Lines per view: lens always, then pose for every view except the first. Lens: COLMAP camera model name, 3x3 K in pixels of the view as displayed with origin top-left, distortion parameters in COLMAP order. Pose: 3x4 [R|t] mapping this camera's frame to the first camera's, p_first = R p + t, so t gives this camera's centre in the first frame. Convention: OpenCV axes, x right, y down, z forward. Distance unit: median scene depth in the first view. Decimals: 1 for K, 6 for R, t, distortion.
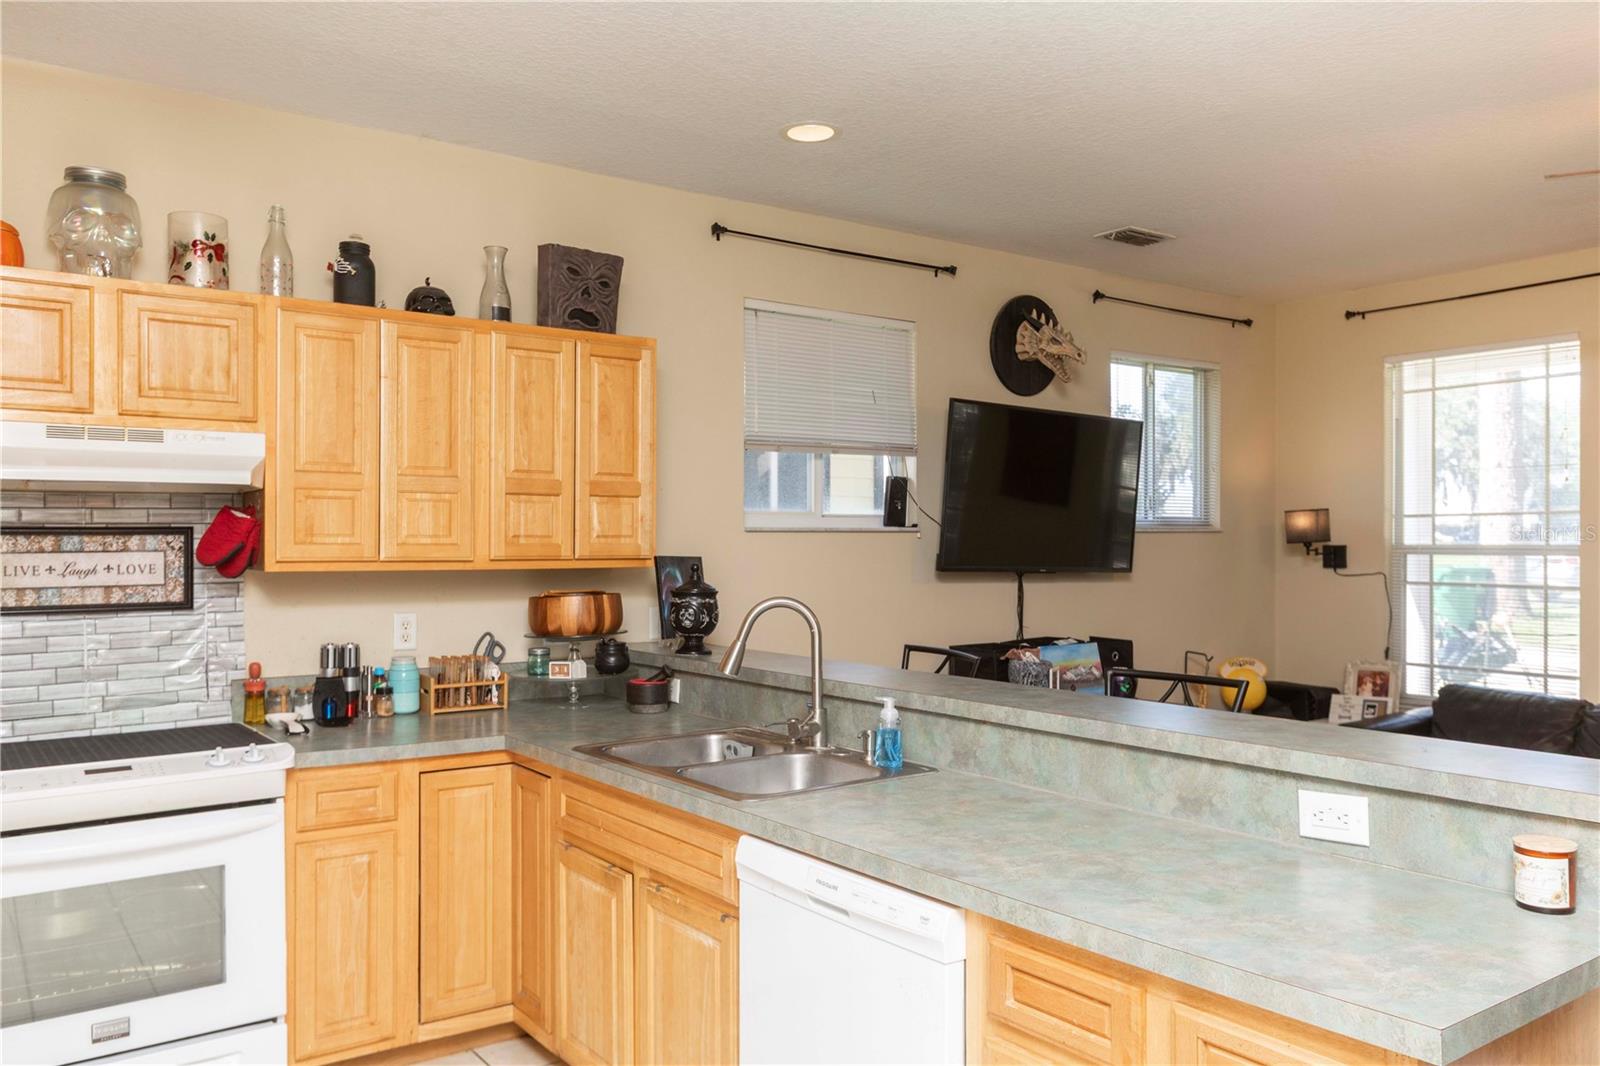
lens RADIAL K [[1203.6, 0, 800.0], [0, 1203.6, 533.0], [0, 0, 1]] dist [0.003954, 0.002826]
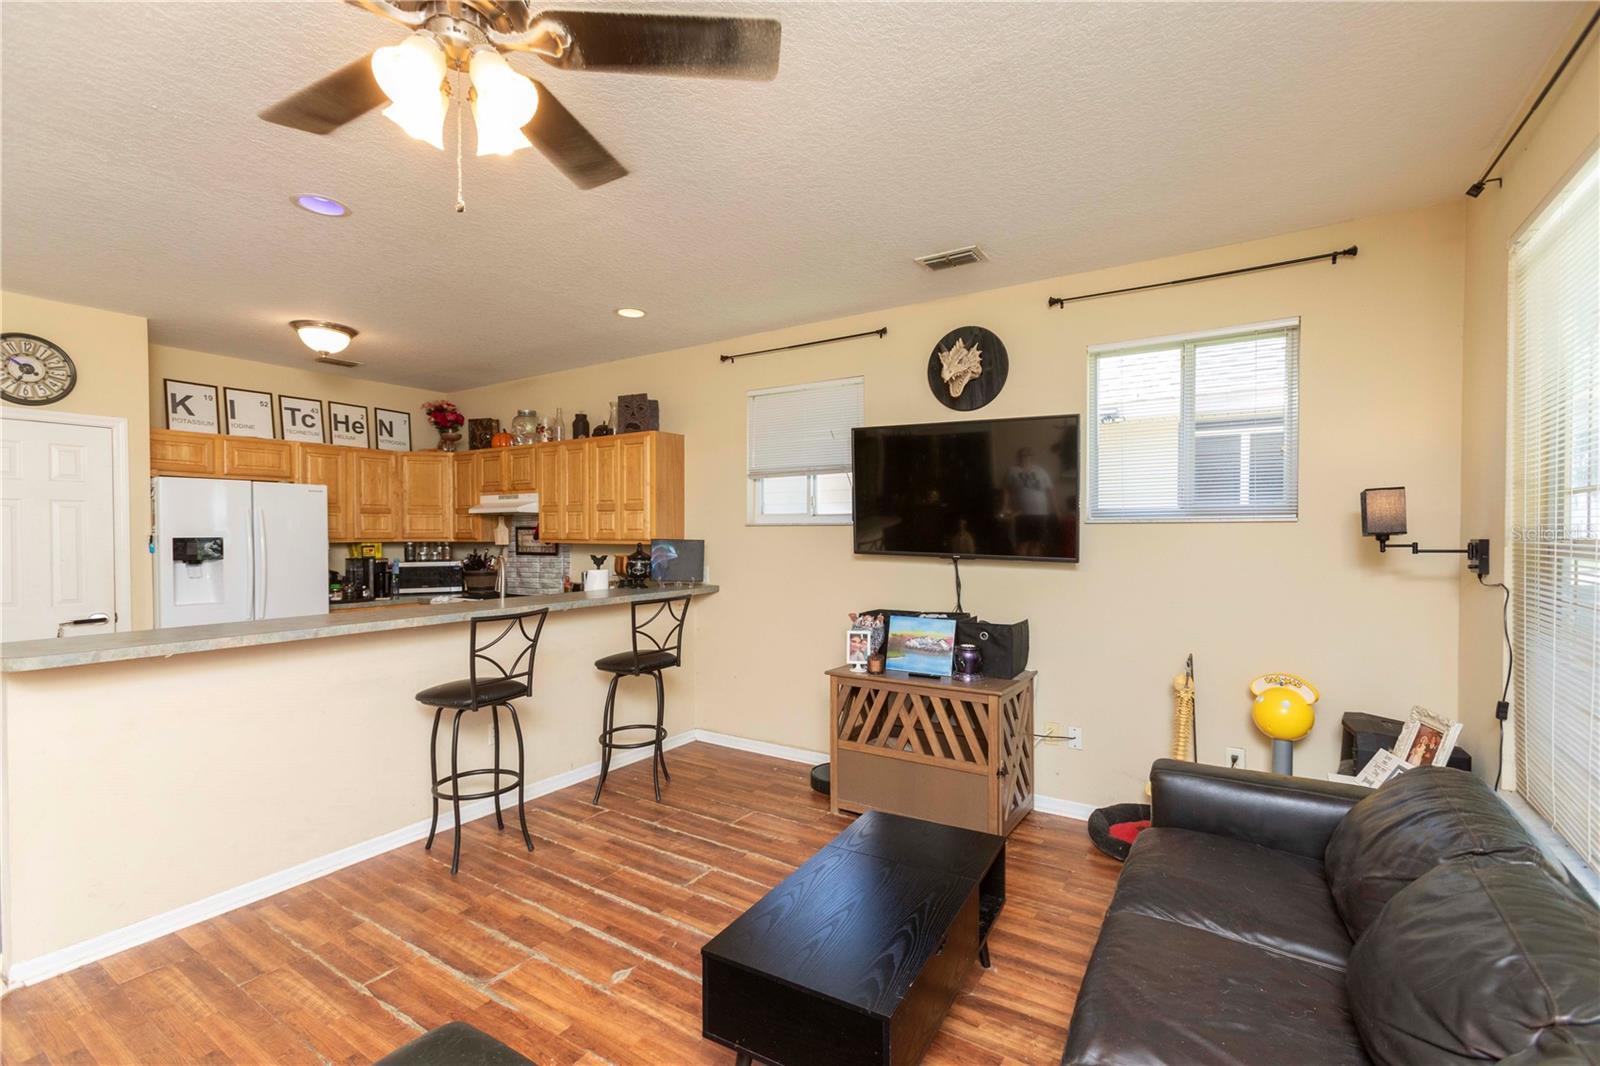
lens RADIAL K [[710.1, 0, 800.1], [0, 710.1, 540.9], [0, 0, 1]] dist [-0.007598, 0.009141]
pose [[0.358949, 0.013803, -0.933255, 1.139544], [0.005673, 0.999840, 0.016970, 0.002889], [0.933340, -0.011386, 0.358814, 0.850407]]
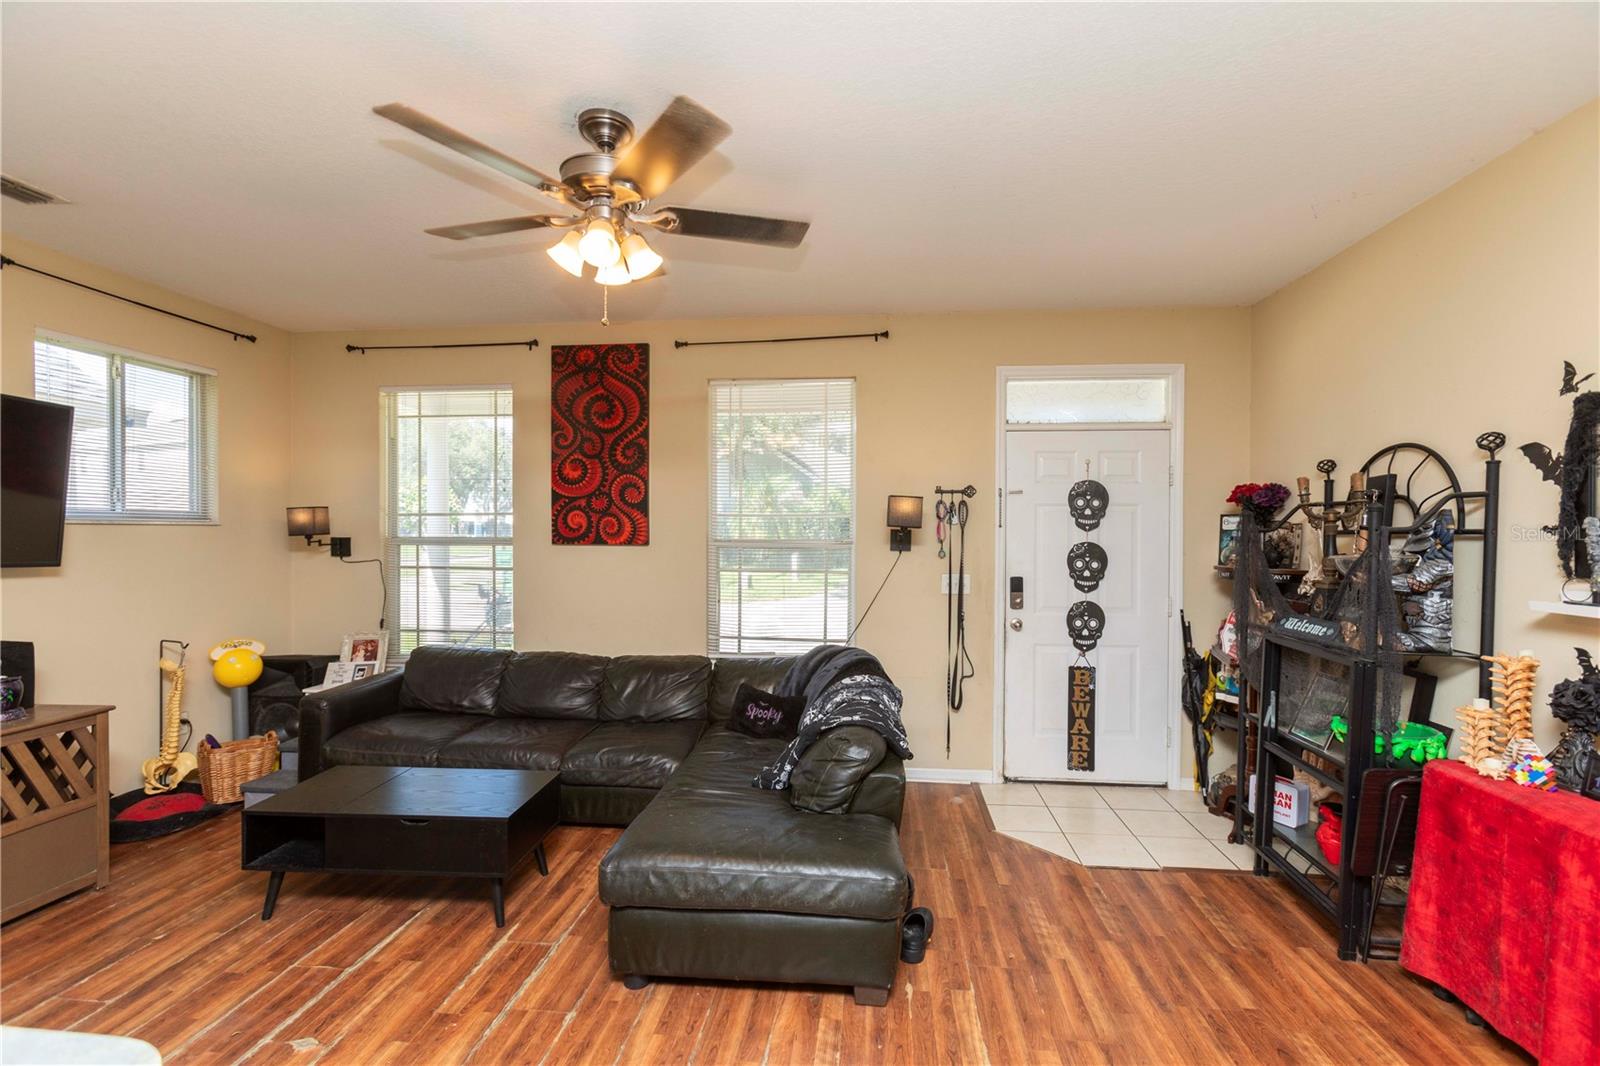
lens RADIAL K [[710.1, 0, 800.1], [0, 710.1, 540.9], [0, 0, 1]] dist [-0.007598, 0.009141]
pose [[0.674098, -0.005400, 0.738622, 0.384735], [-0.004759, 0.999921, 0.011654, 0.004993], [-0.738627, -0.011371, 0.674019, 0.300748]]
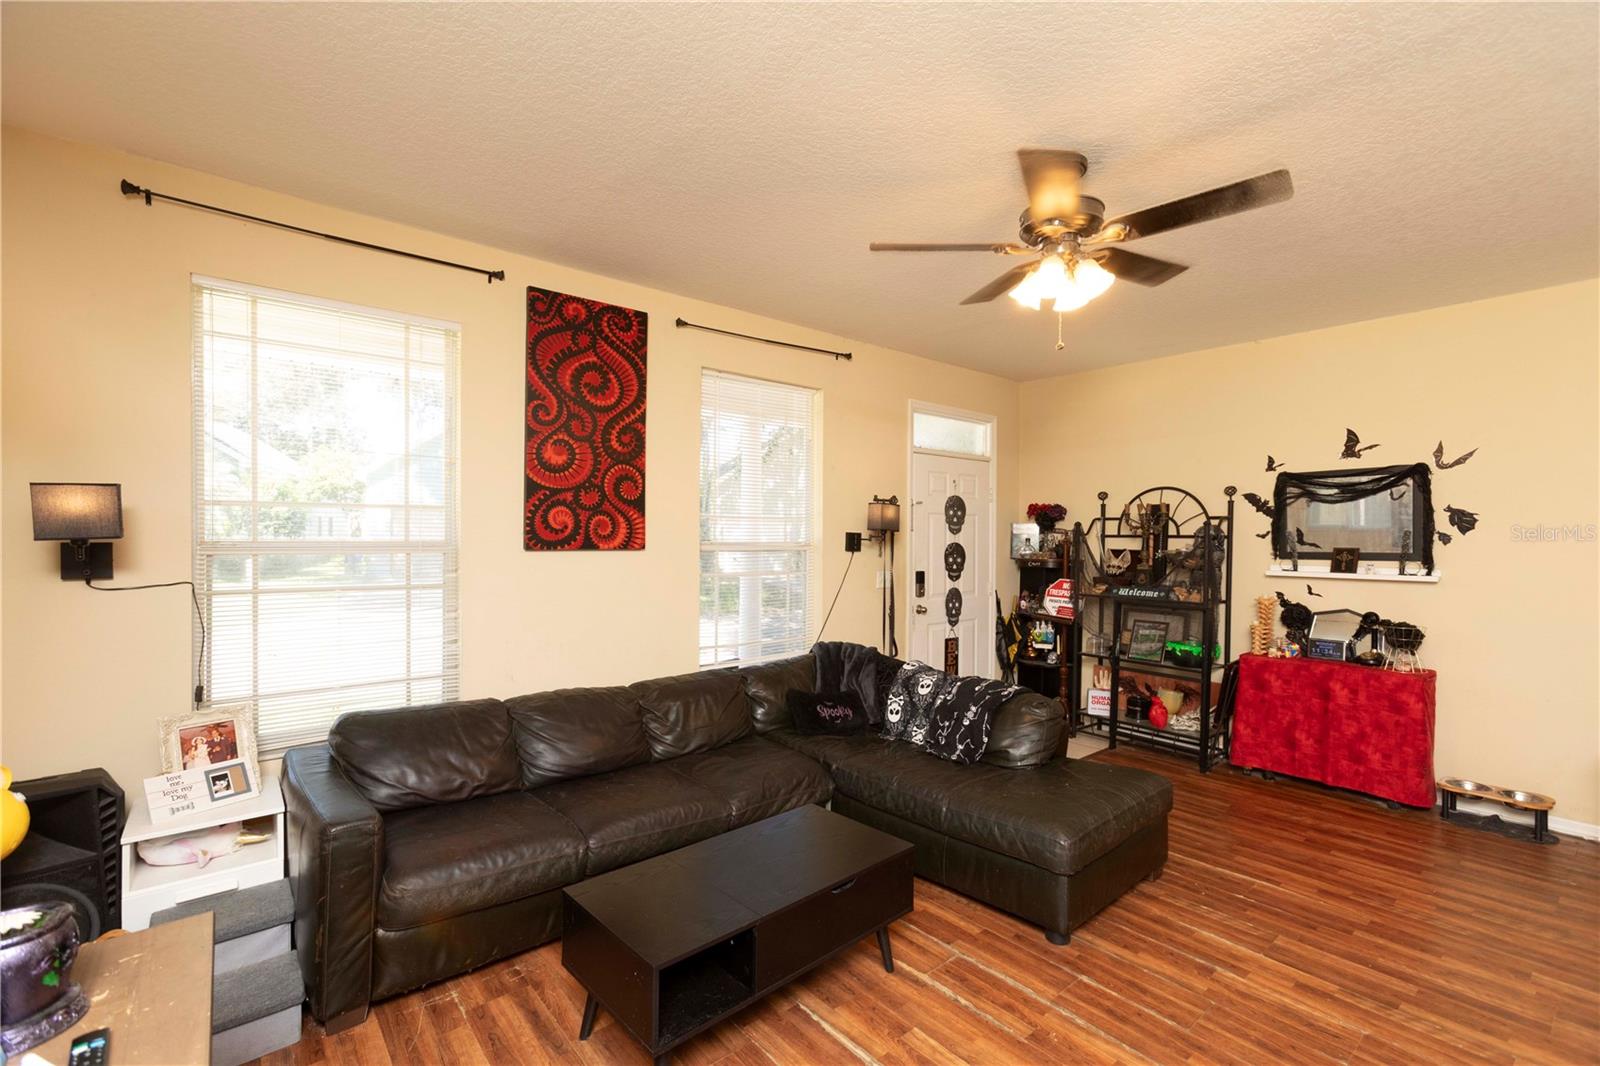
lens RADIAL K [[710.1, 0, 800.1], [0, 710.1, 540.9], [0, 0, 1]] dist [-0.007598, 0.009141]
pose [[-0.062890, -0.008116, 0.997987, 0.080524], [-0.008156, 0.999938, 0.007618, 0.005331], [-0.997987, -0.007661, -0.062952, 1.094756]]
